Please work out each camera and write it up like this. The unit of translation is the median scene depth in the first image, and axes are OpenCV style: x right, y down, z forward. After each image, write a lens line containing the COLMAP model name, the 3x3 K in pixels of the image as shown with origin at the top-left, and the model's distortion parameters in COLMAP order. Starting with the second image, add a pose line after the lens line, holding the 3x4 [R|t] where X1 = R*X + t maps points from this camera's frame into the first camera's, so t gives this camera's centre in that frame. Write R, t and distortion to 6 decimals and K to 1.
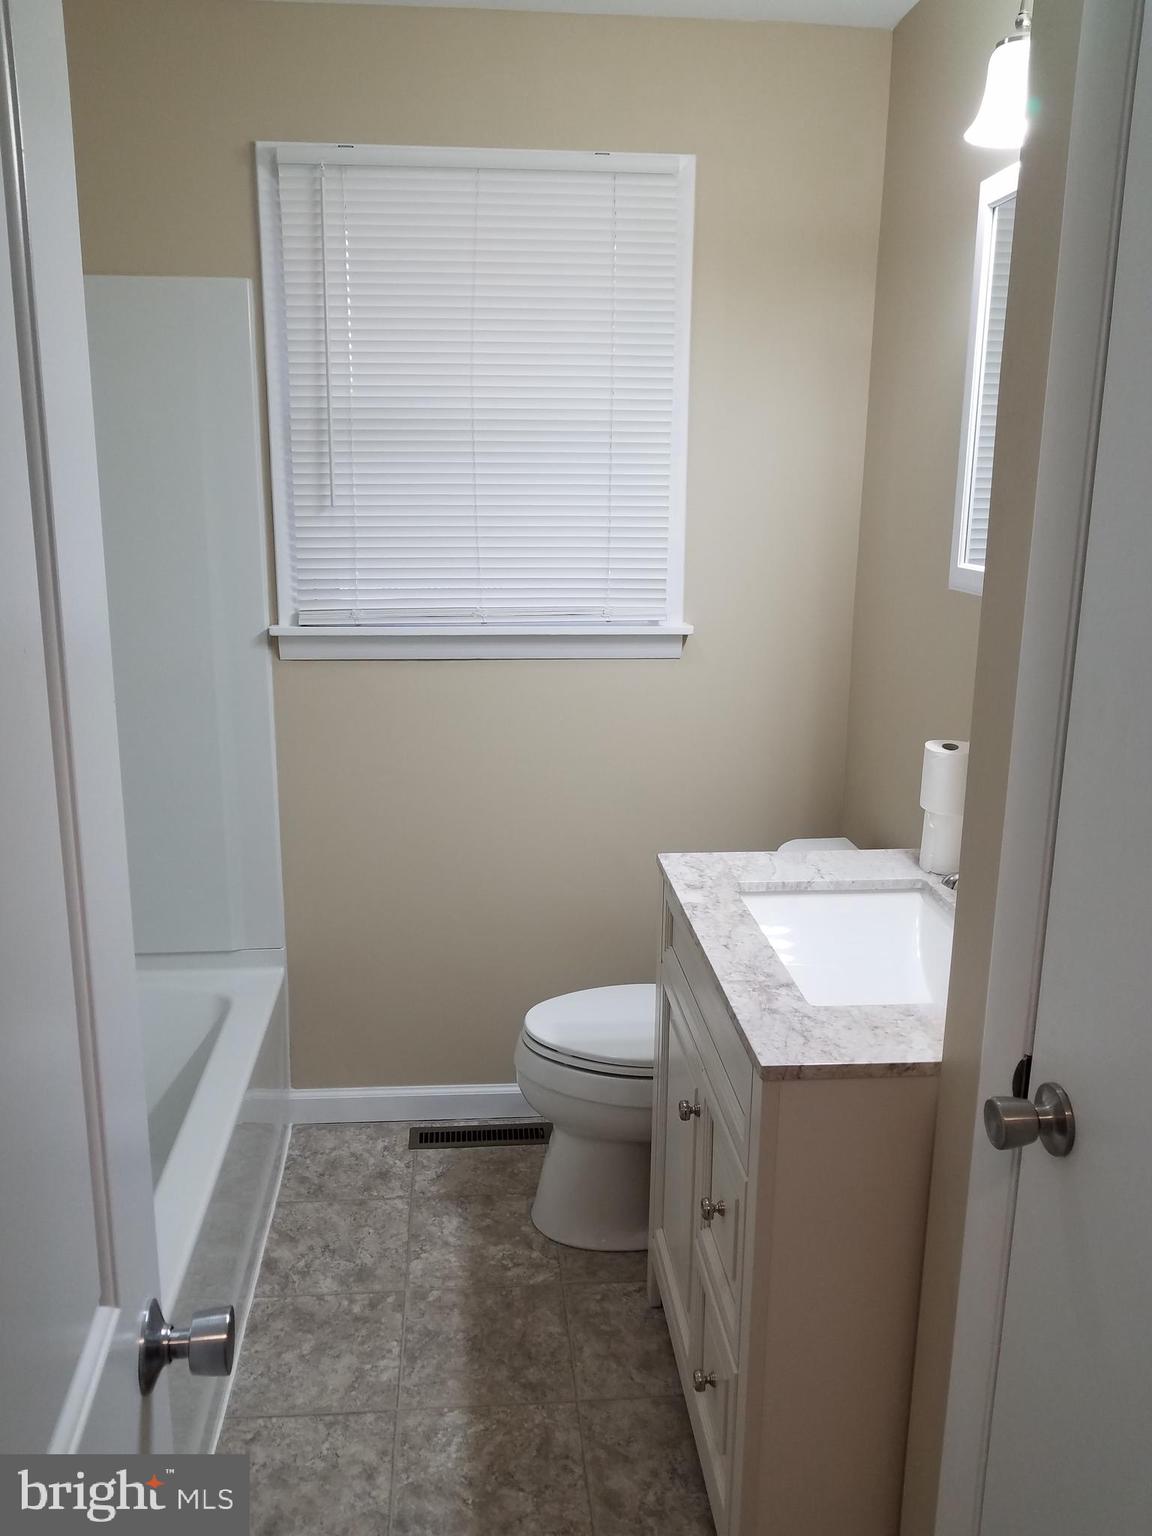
lens RADIAL K [[1204.2, 0, 565.0], [0, 1204.2, 762.4], [0, 0, 1]] dist [-0.002154, -0.010302]
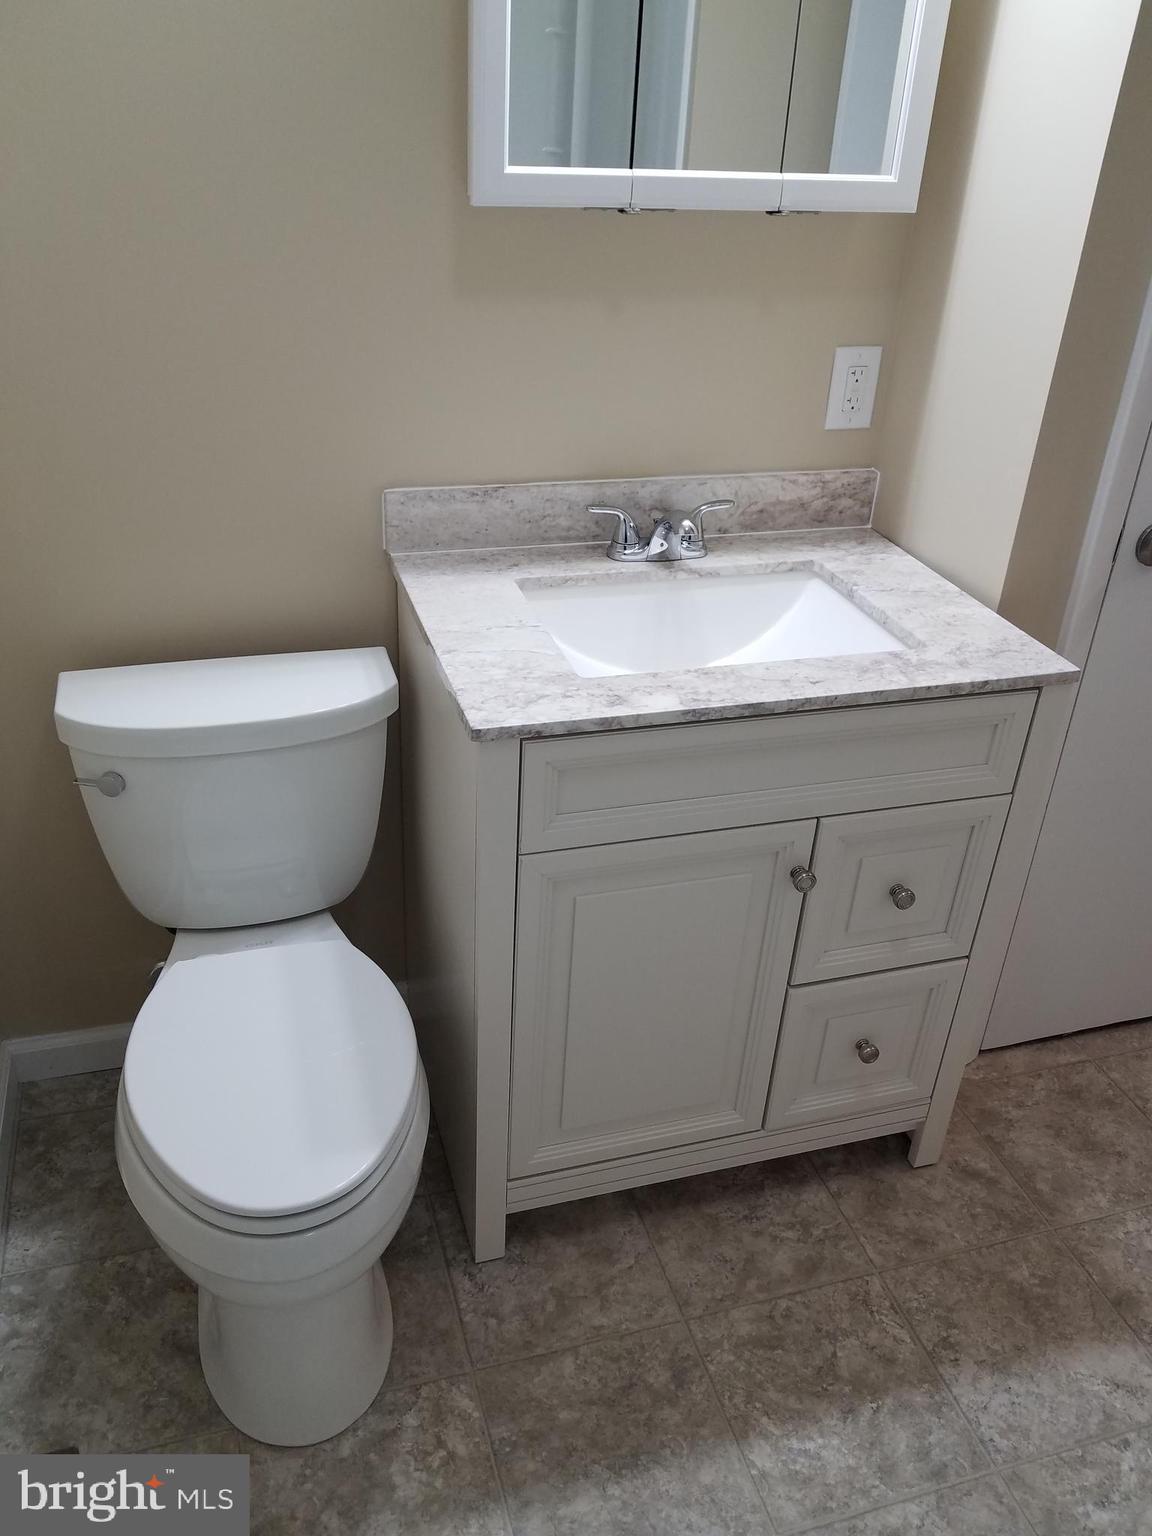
lens RADIAL K [[1204.2, 0, 561.6], [0, 1204.2, 773.2], [0, 0, 1]] dist [-0.002154, -0.010302]
pose [[-0.202566, -0.508207, 0.837074, -0.473379], [0.187351, 0.818893, 0.542507, -0.237769], [-0.961180, 0.266720, -0.070667, 1.043906]]
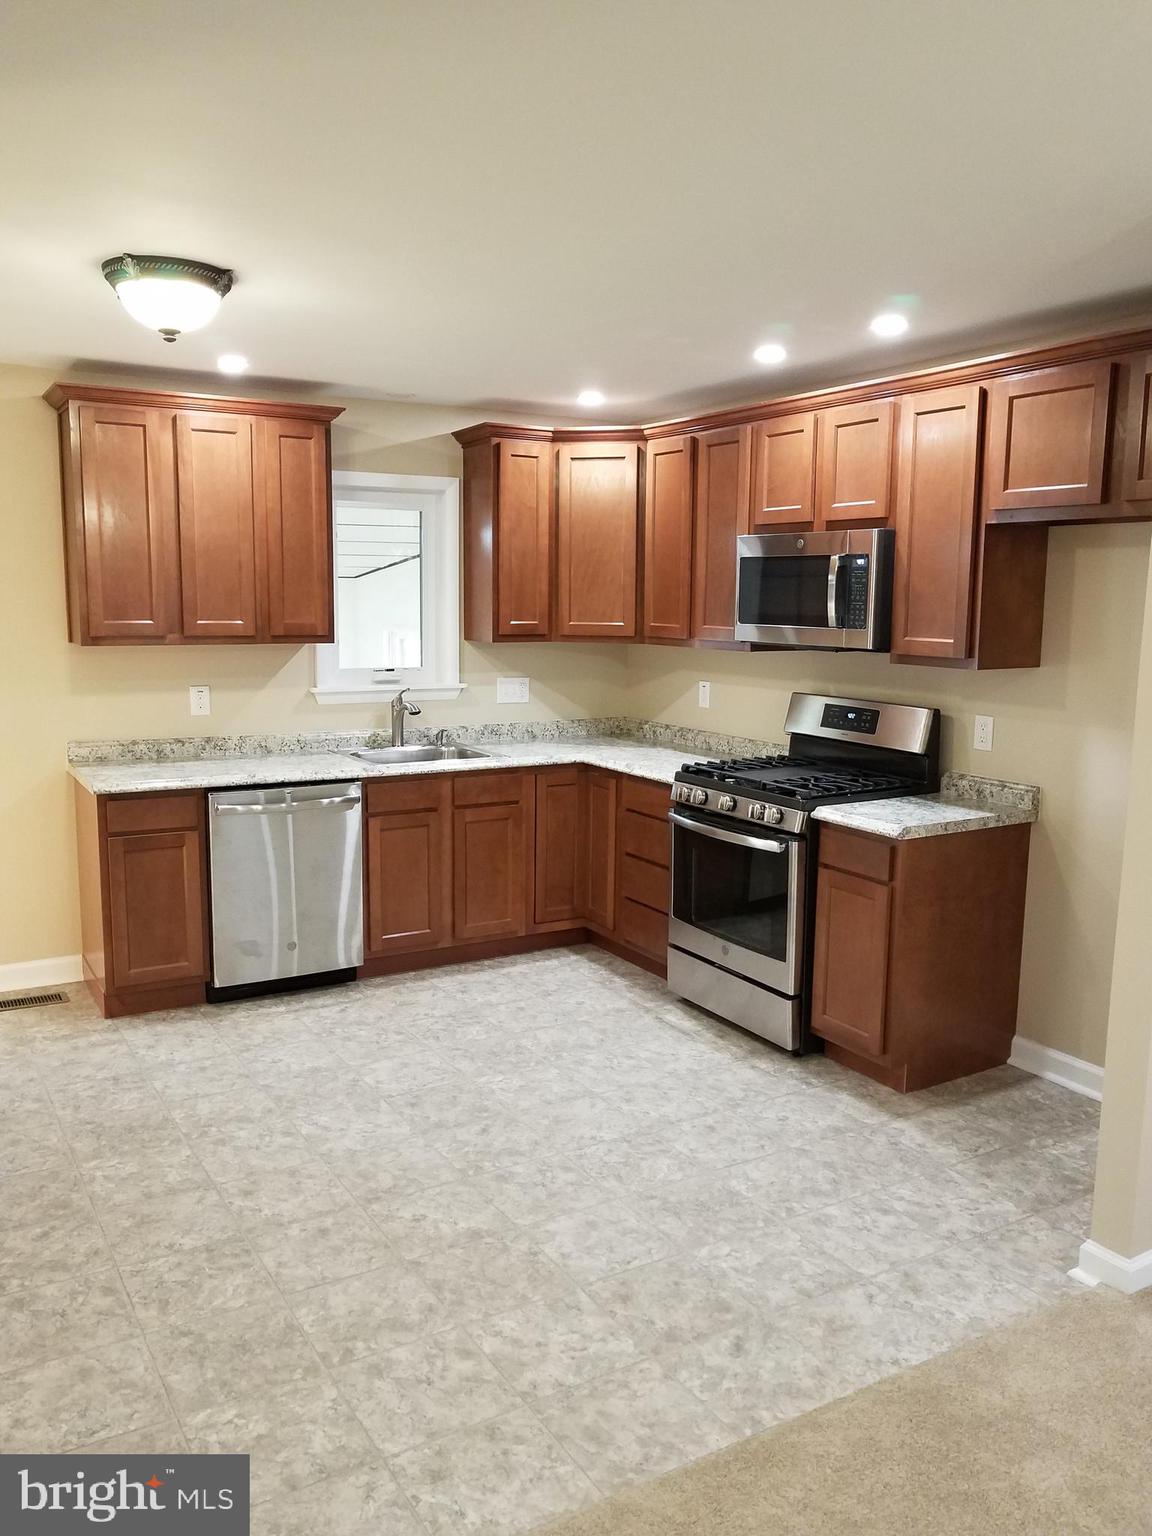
lens RADIAL K [[1204.2, 0, 565.8], [0, 1204.2, 769.8], [0, 0, 1]] dist [-0.002154, -0.010302]
pose [[-0.901920, 0.033006, -0.430640, 0.134087], [-0.127506, 0.932288, 0.338499, -0.504953], [0.412653, 0.360208, -0.836641, 2.030009]]
